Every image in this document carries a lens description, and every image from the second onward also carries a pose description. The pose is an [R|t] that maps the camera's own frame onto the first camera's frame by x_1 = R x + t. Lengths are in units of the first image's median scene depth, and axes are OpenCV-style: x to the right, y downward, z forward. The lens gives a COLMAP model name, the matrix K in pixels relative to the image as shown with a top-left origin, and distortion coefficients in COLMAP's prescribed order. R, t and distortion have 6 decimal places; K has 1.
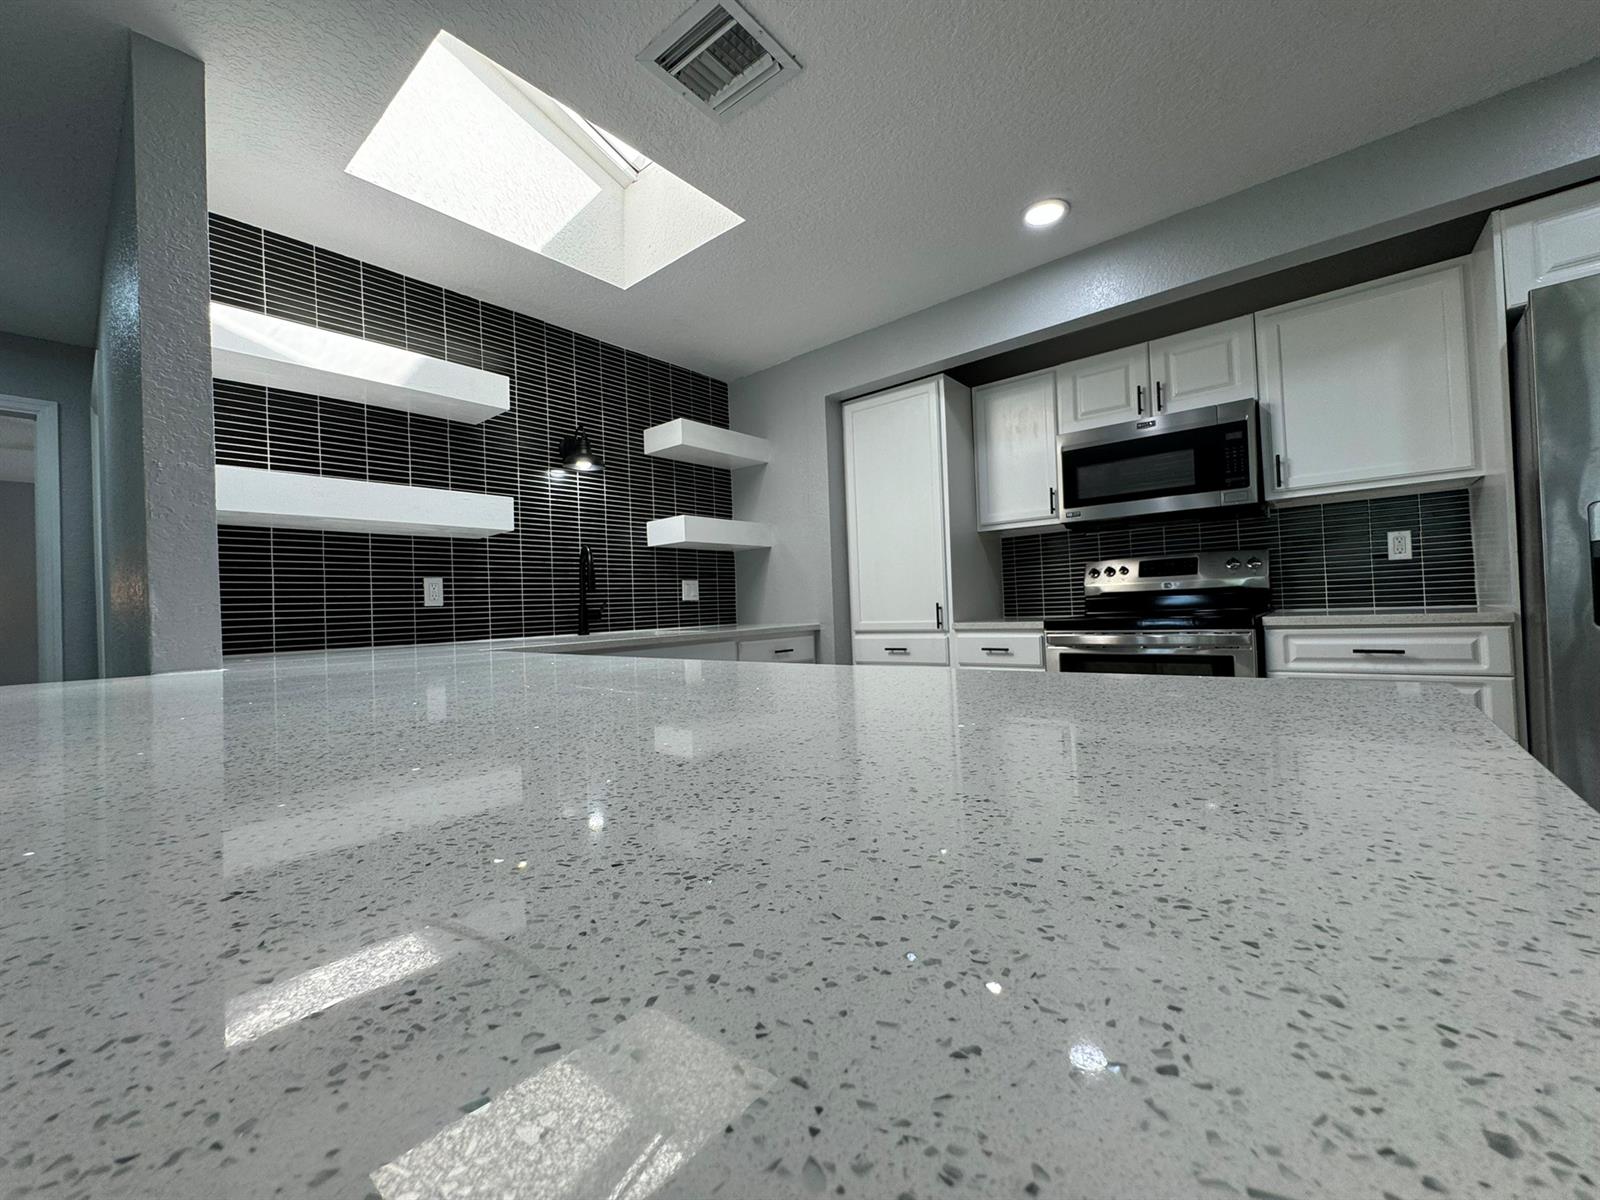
lens RADIAL K [[638.9, 0, 797.6], [0, 638.9, 597.8], [0, 0, 1]] dist [-0.000375, -0.000191]
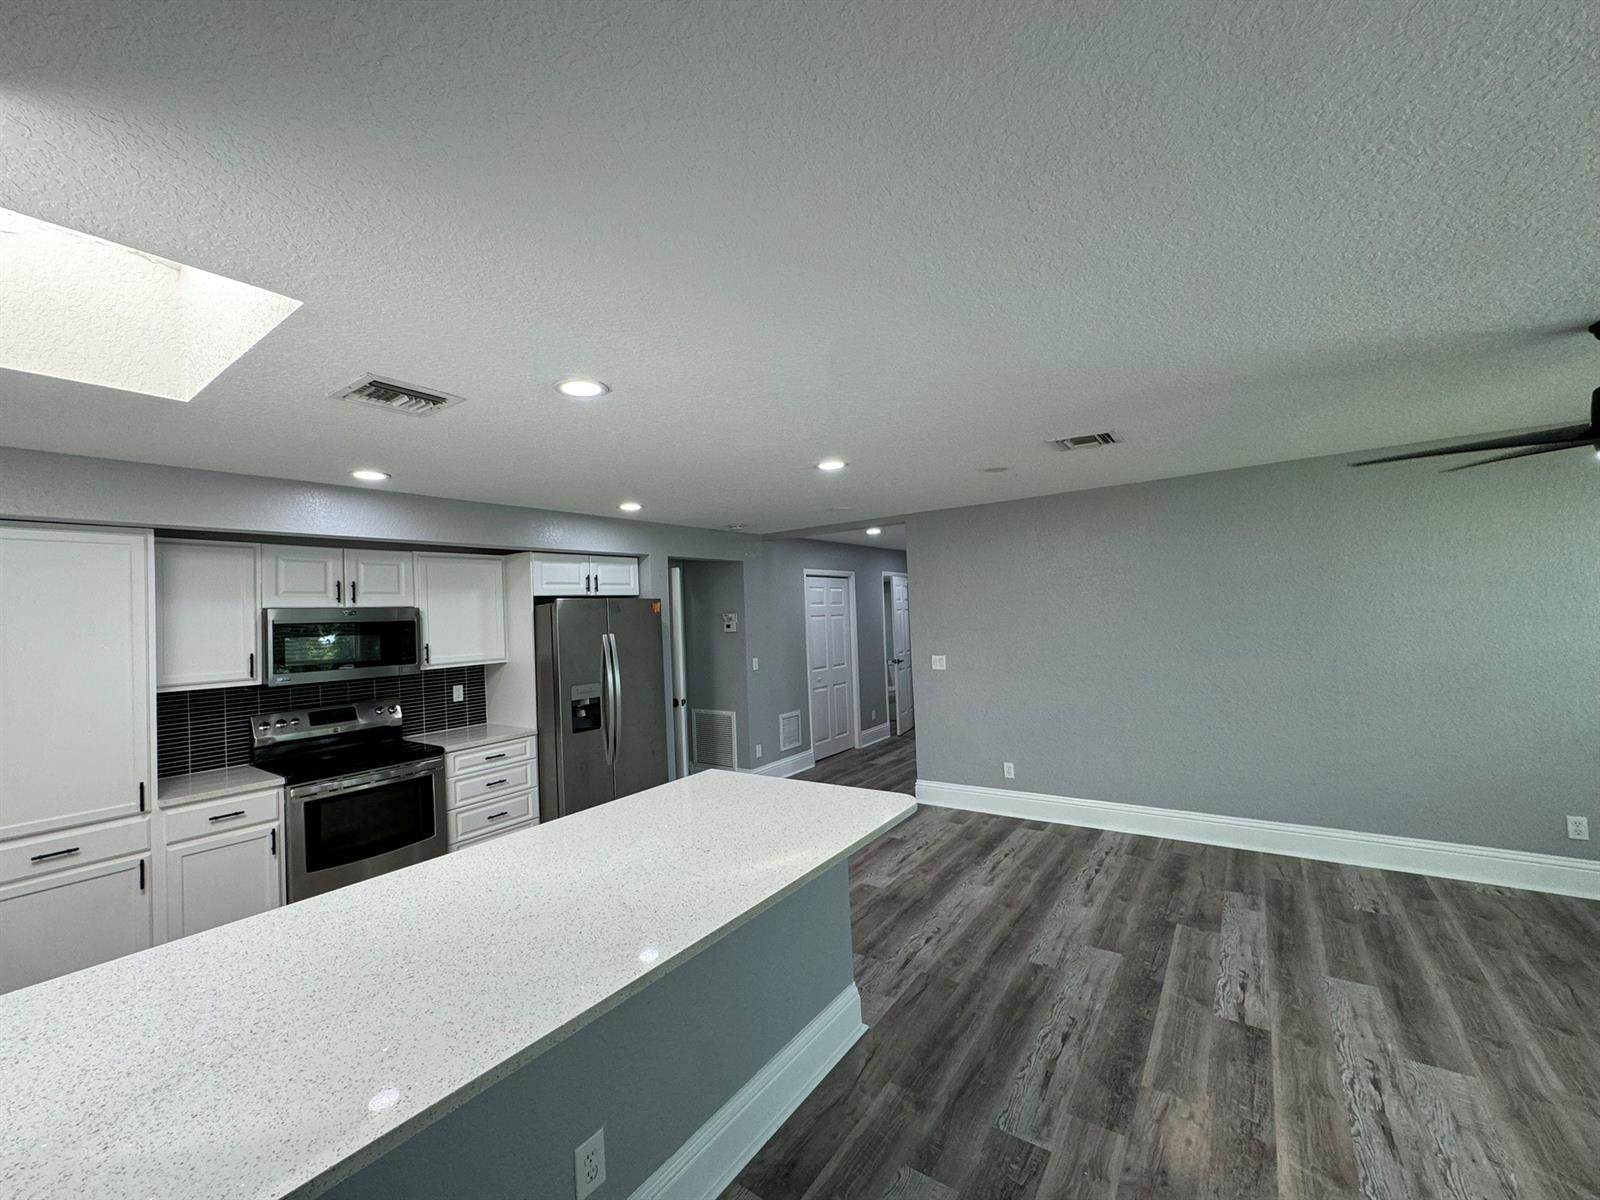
lens RADIAL K [[638.9, 0, 797.6], [0, 638.9, 597.8], [0, 0, 1]] dist [-0.000375, -0.000191]
pose [[-0.081727, 0.071403, 0.994094, -0.790638], [0.035325, 0.997011, -0.068709, -0.161380], [-0.996029, 0.029501, -0.084005, 0.156502]]
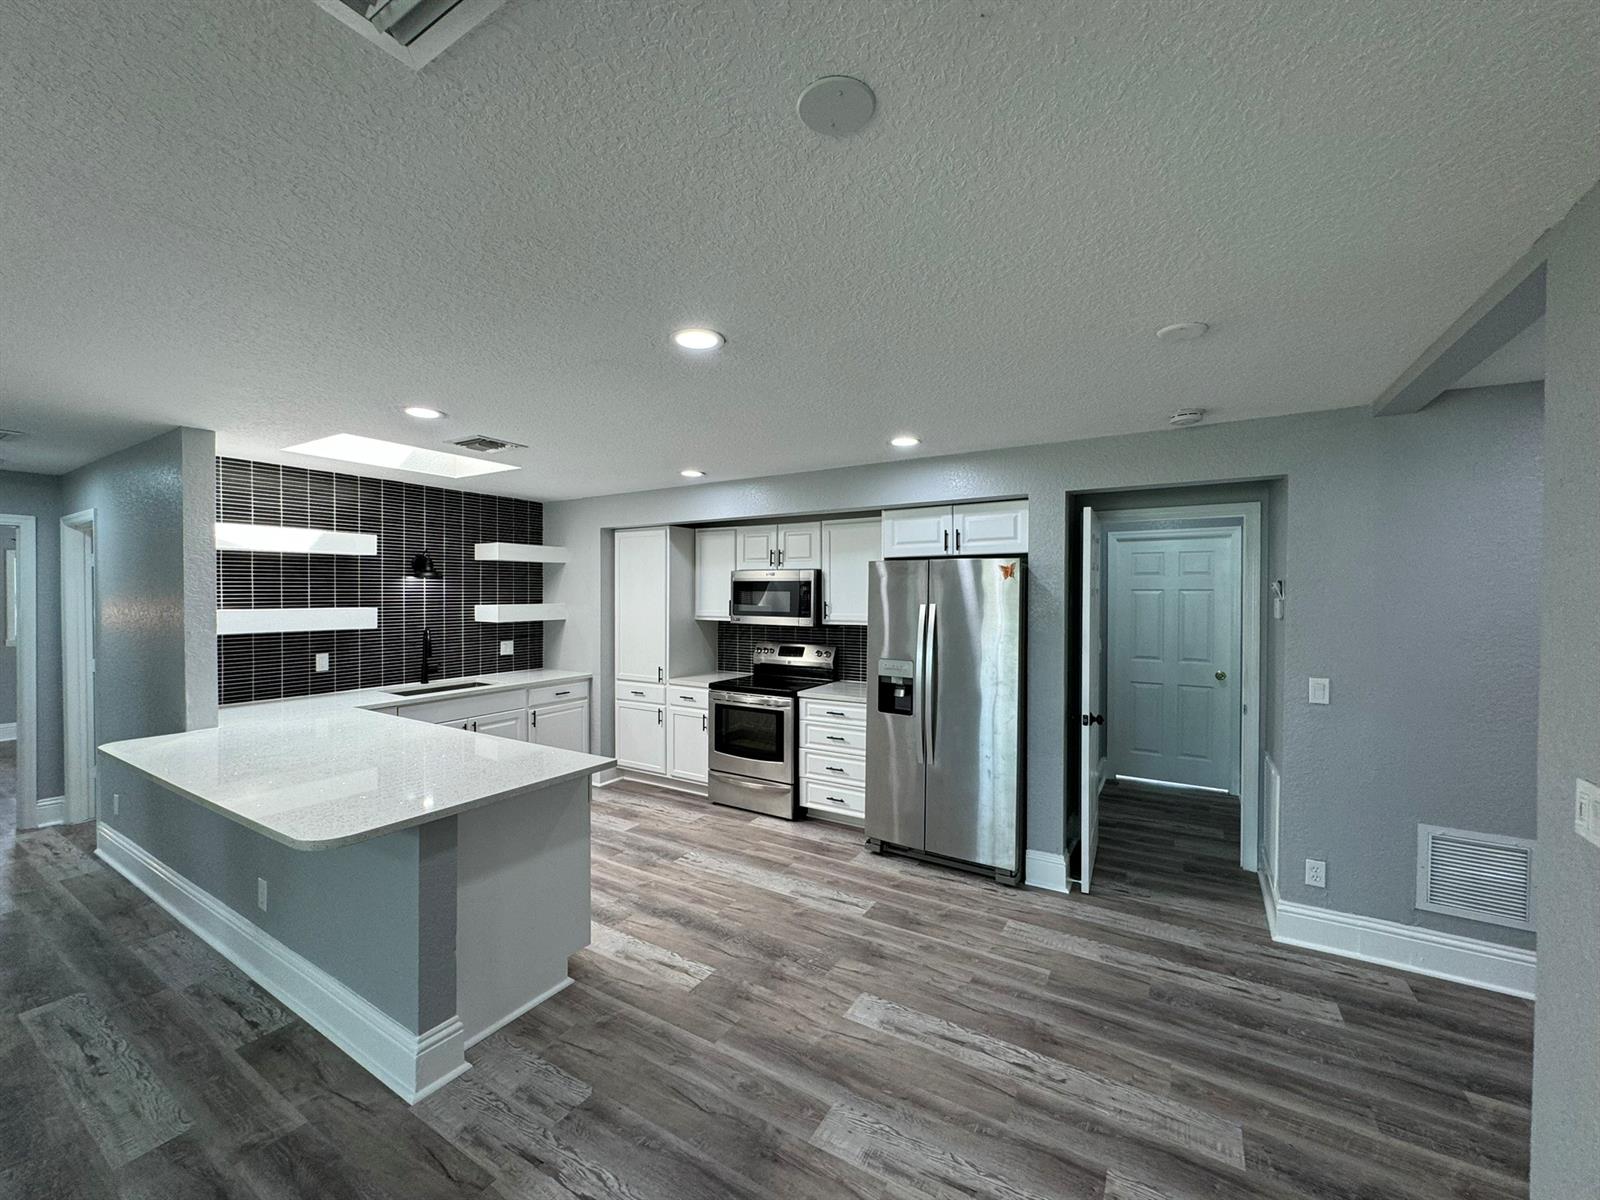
lens RADIAL K [[638.9, 0, 797.6], [0, 638.9, 597.8], [0, 0, 1]] dist [-0.000375, -0.000191]
pose [[0.987418, 0.038836, 0.153286, 0.319930], [-0.042009, 0.998964, 0.017515, -0.217856], [-0.152447, -0.023734, 0.988027, -0.682281]]
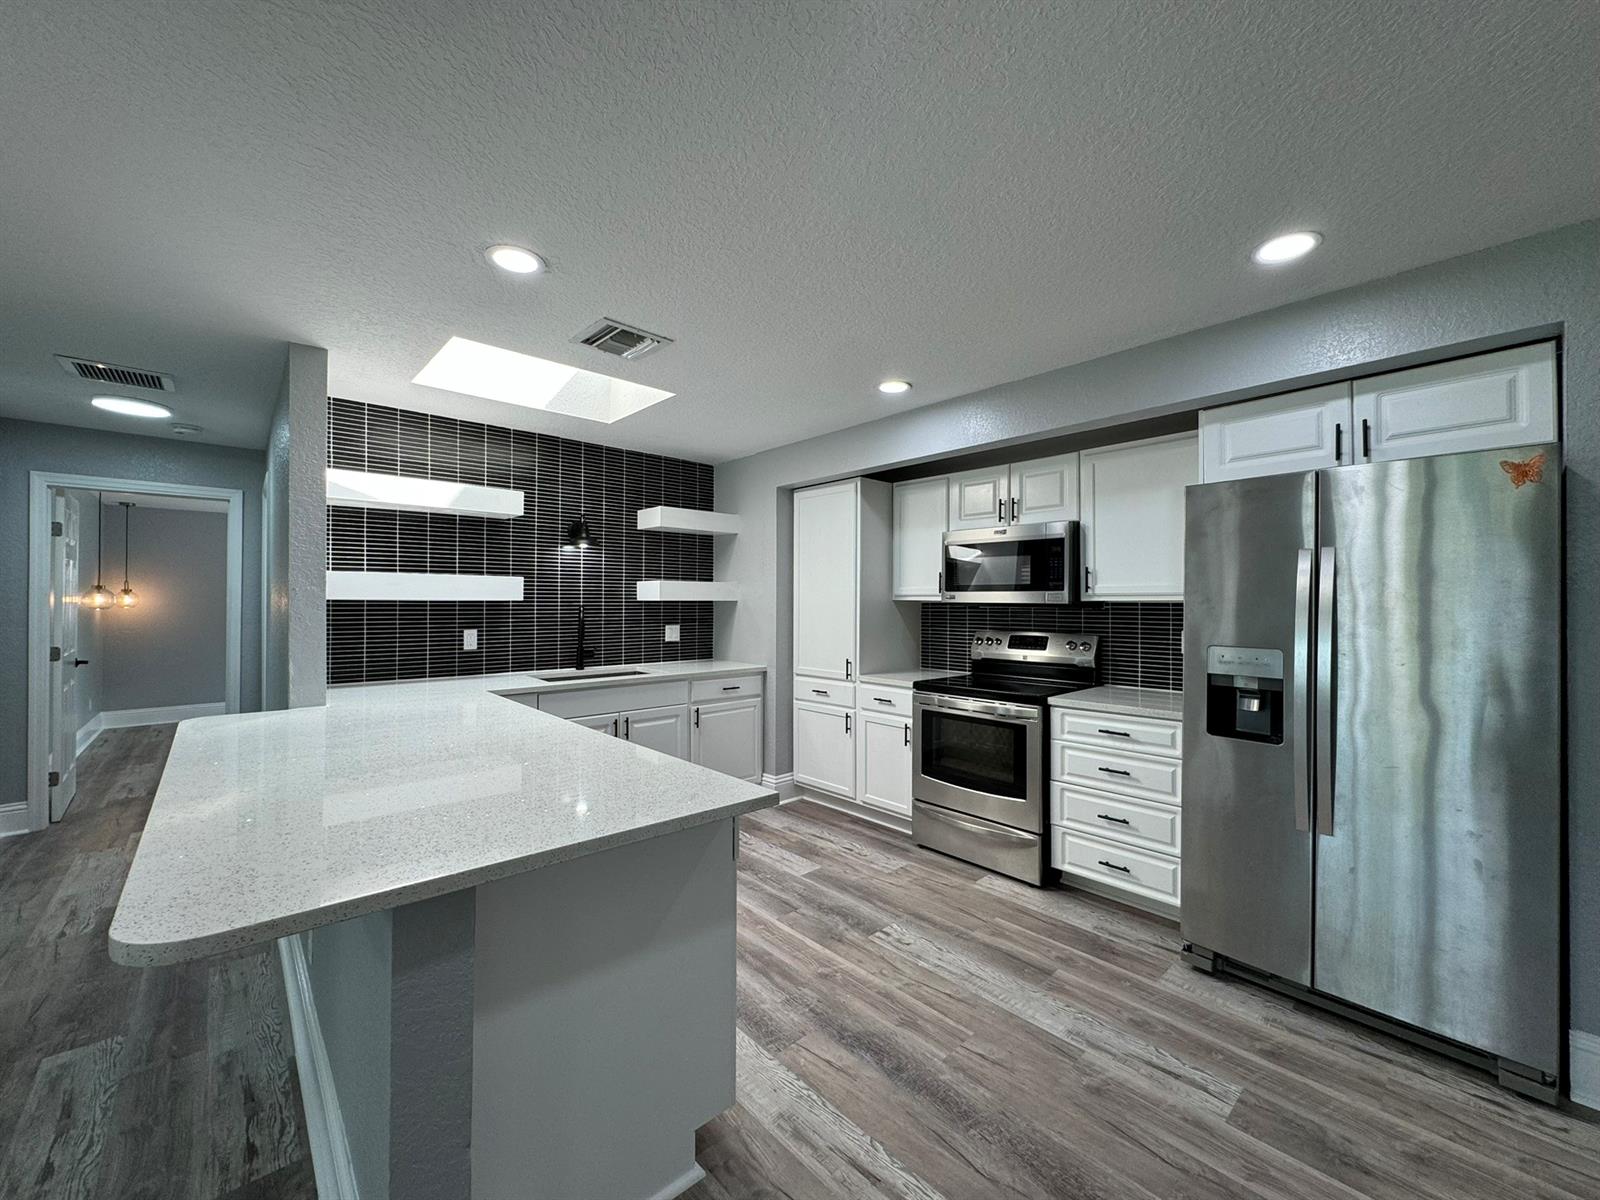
lens RADIAL K [[637.6, 0, 799.3], [0, 637.6, 596.3], [0, 0, 1]] dist [0.000390, 0.000029]
pose [[0.990613, 0.040716, -0.130492, 0.292713], [-0.039798, 0.999161, 0.009635, -0.128012], [0.130775, -0.004351, 0.991403, -0.271966]]
